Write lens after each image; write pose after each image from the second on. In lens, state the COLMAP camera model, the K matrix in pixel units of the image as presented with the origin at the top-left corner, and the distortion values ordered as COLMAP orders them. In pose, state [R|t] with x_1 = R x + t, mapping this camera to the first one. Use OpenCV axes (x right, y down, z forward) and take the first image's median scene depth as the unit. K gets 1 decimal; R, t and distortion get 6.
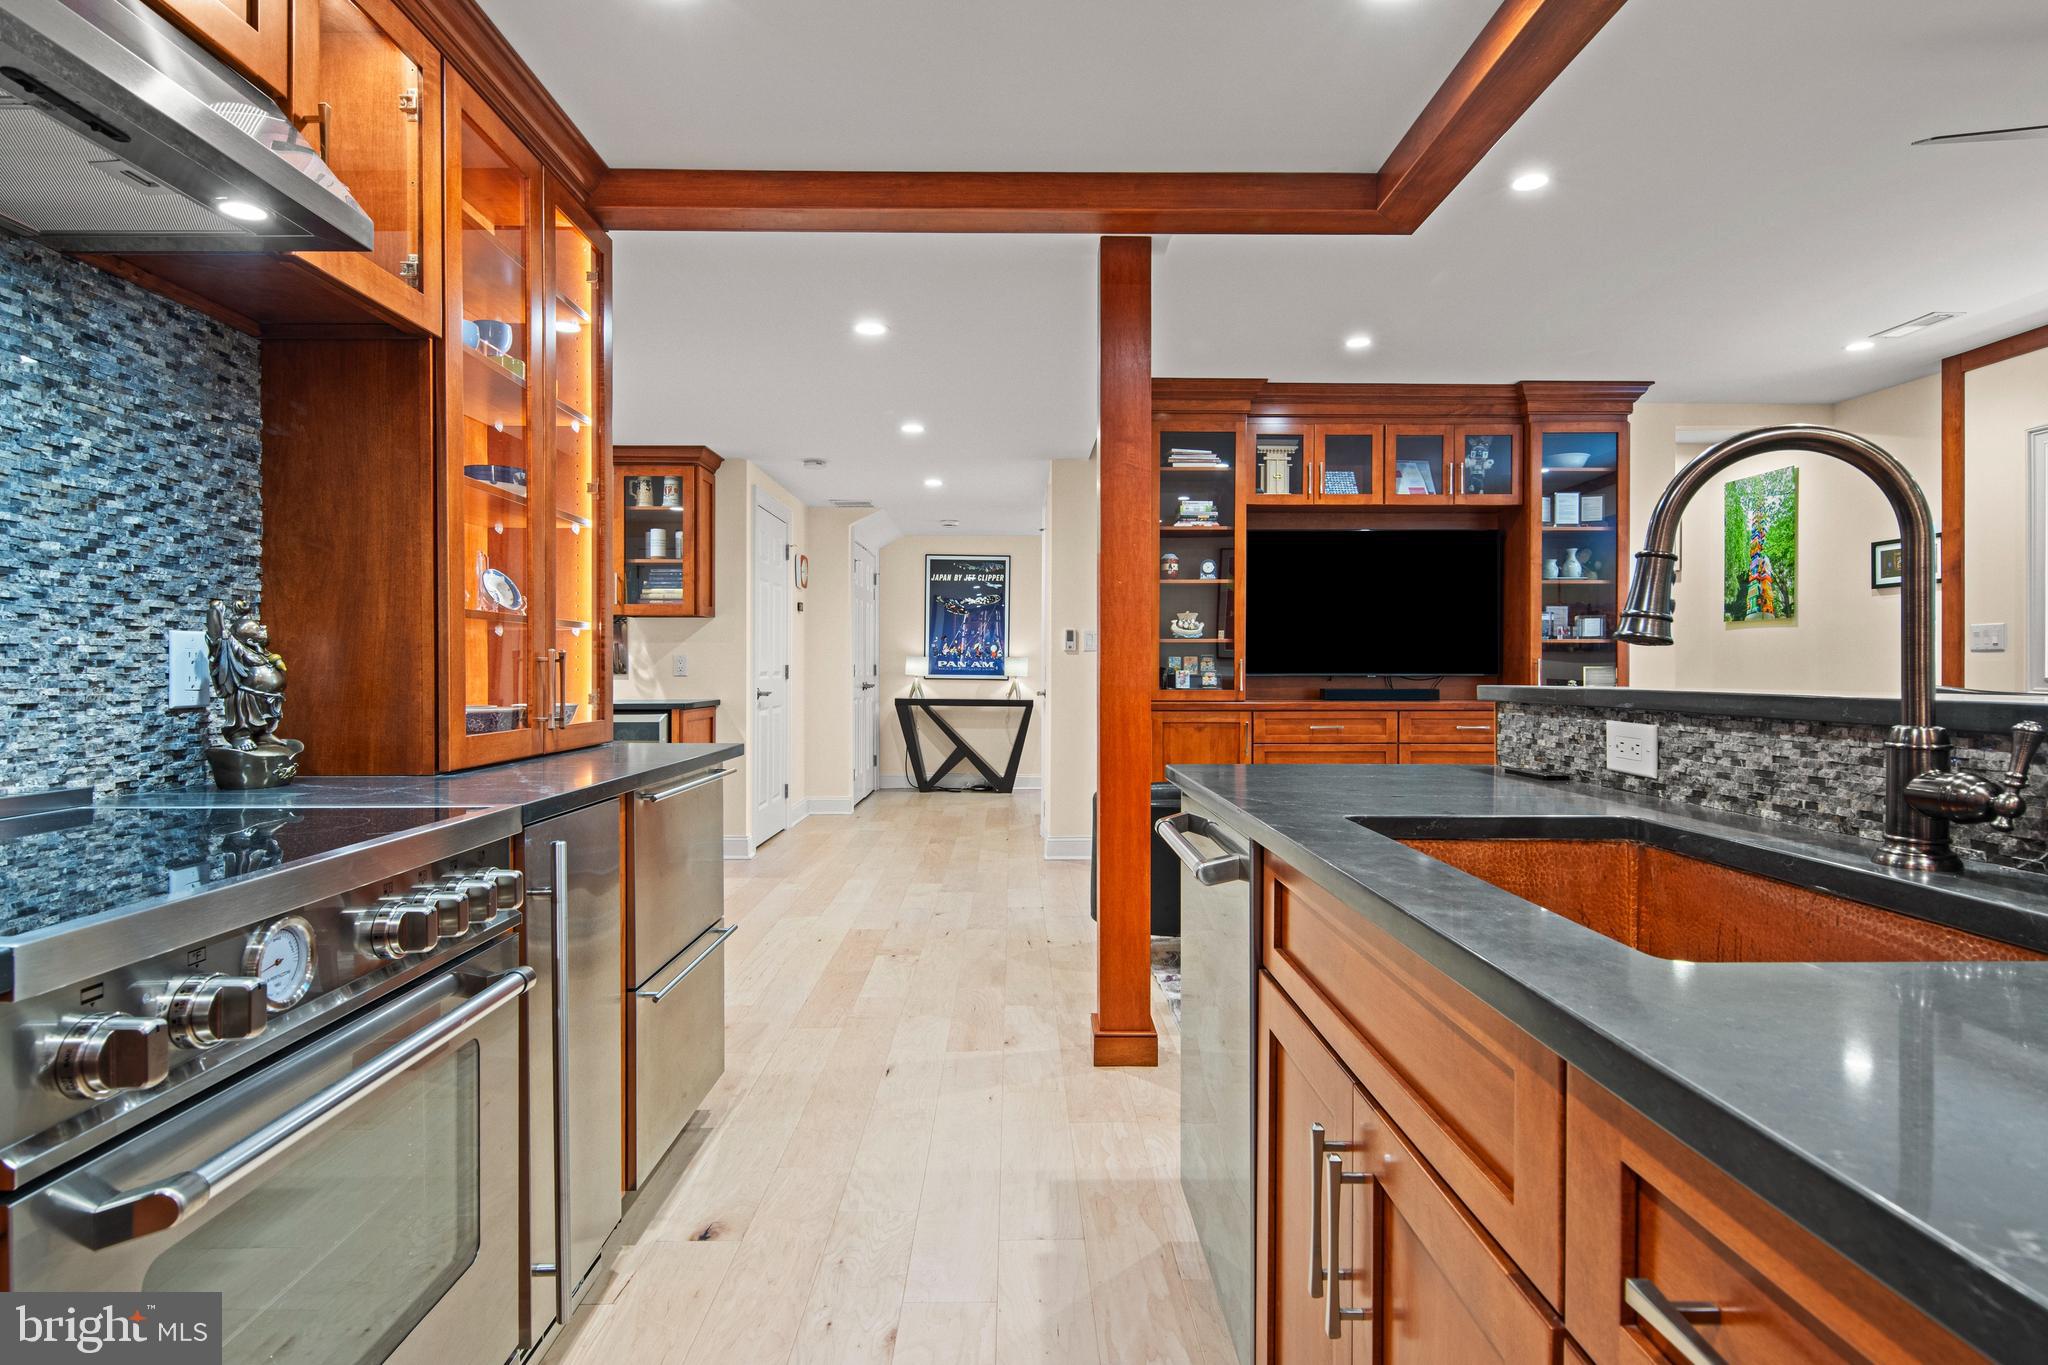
lens RADIAL K [[1047.4, 0, 1033.5], [0, 1047.4, 677.9], [0, 0, 1]] dist [0.014544, -0.006725]
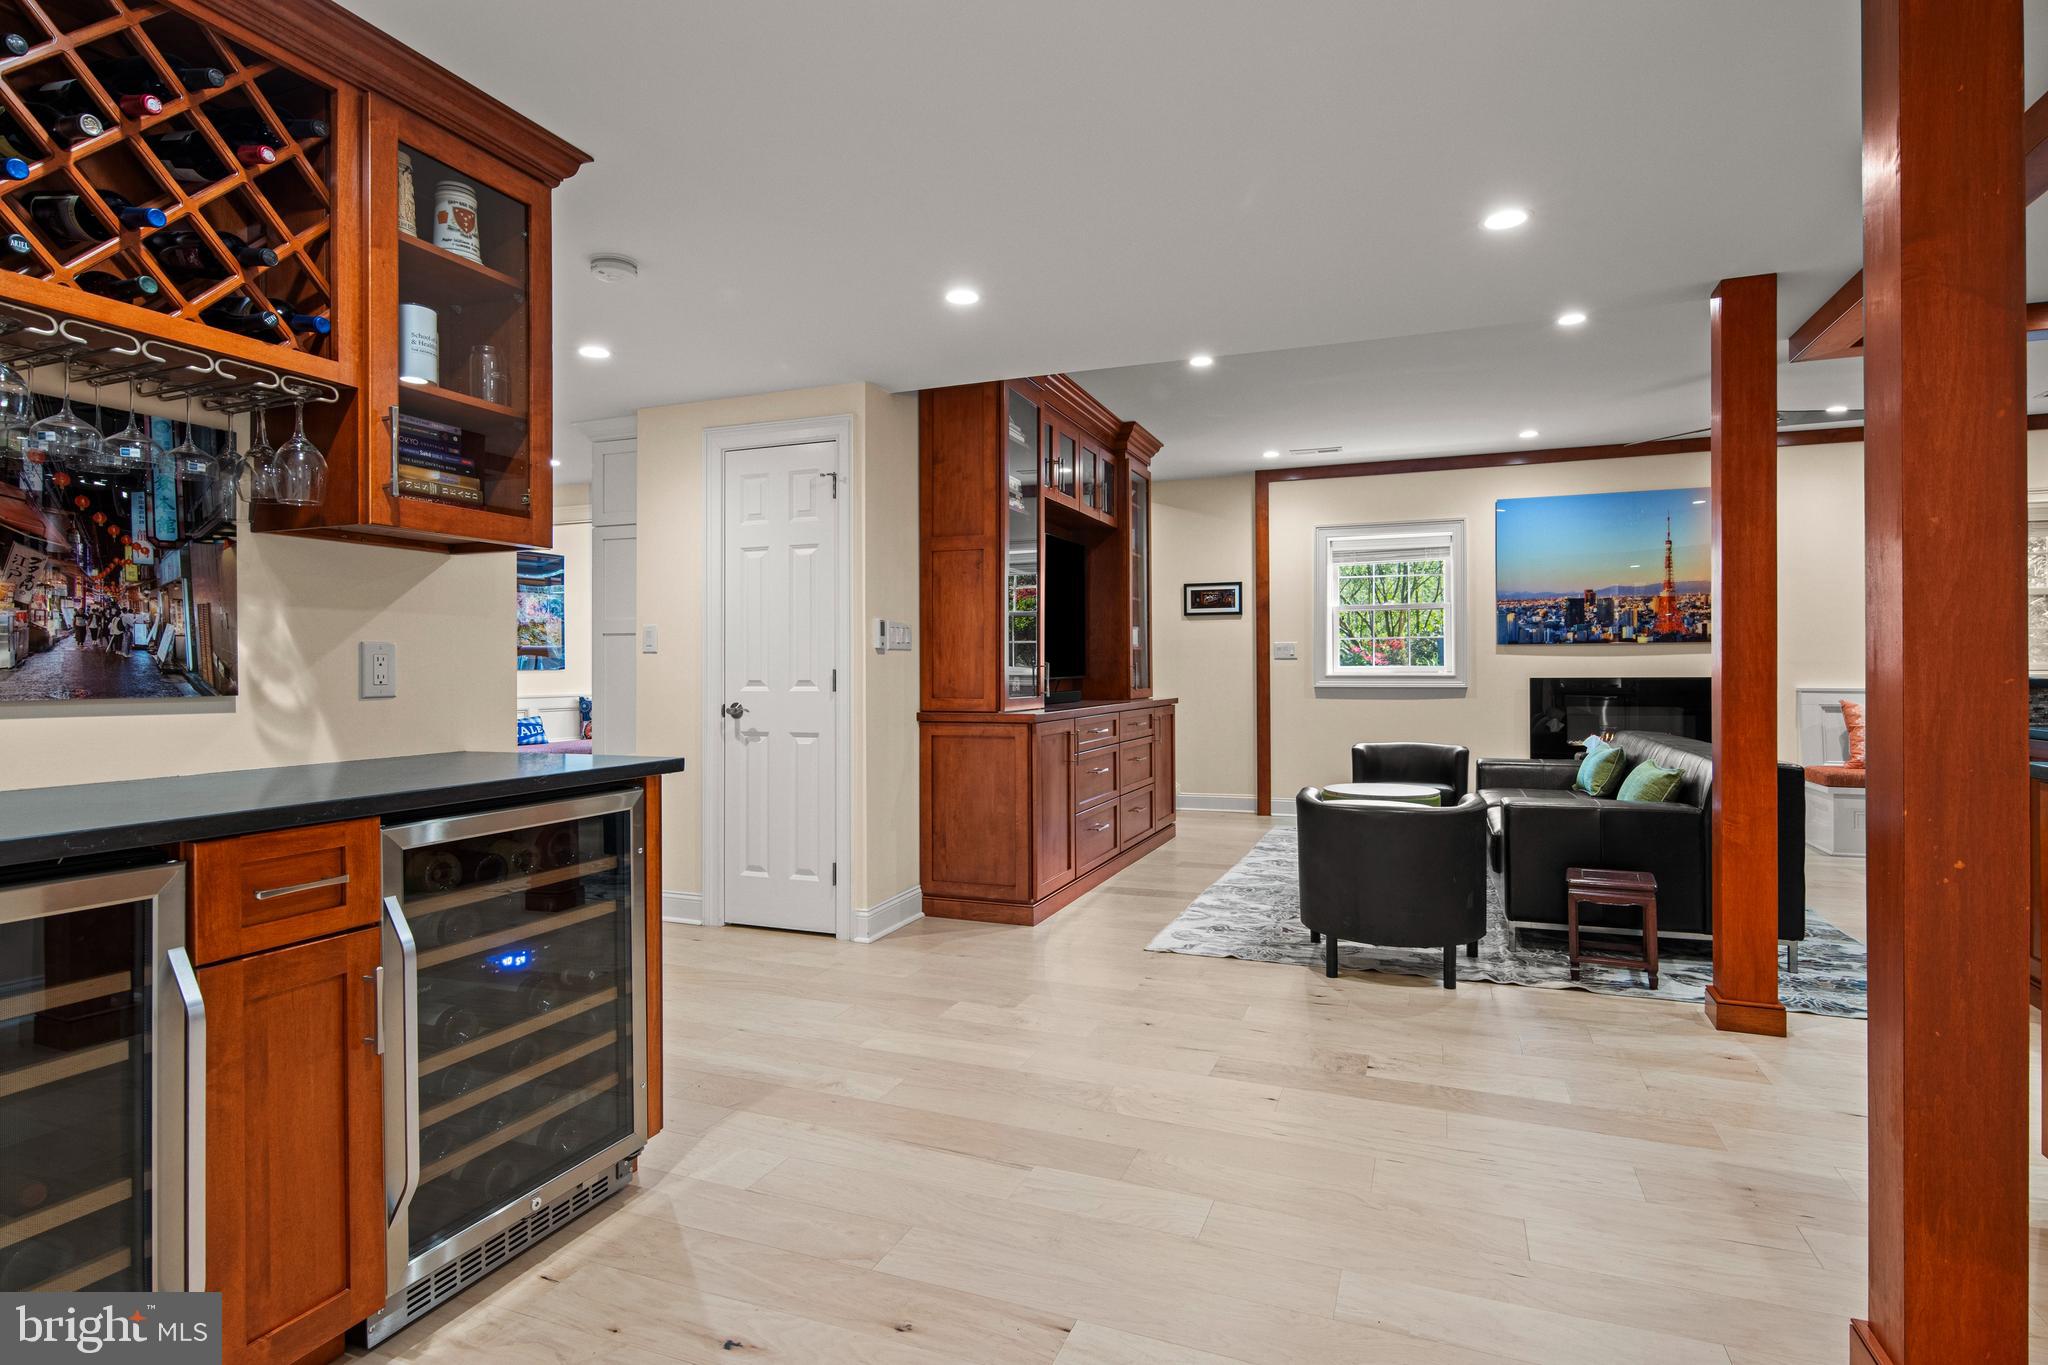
lens RADIAL K [[1047.4, 0, 1025.7], [0, 1047.4, 679.5], [0, 0, 1]] dist [0.014544, -0.006725]
pose [[0.387722, -0.009927, 0.921723, -0.577666], [0.010463, 0.999925, 0.006368, -0.007906], [-0.921717, 0.007174, 0.387797, 0.600537]]
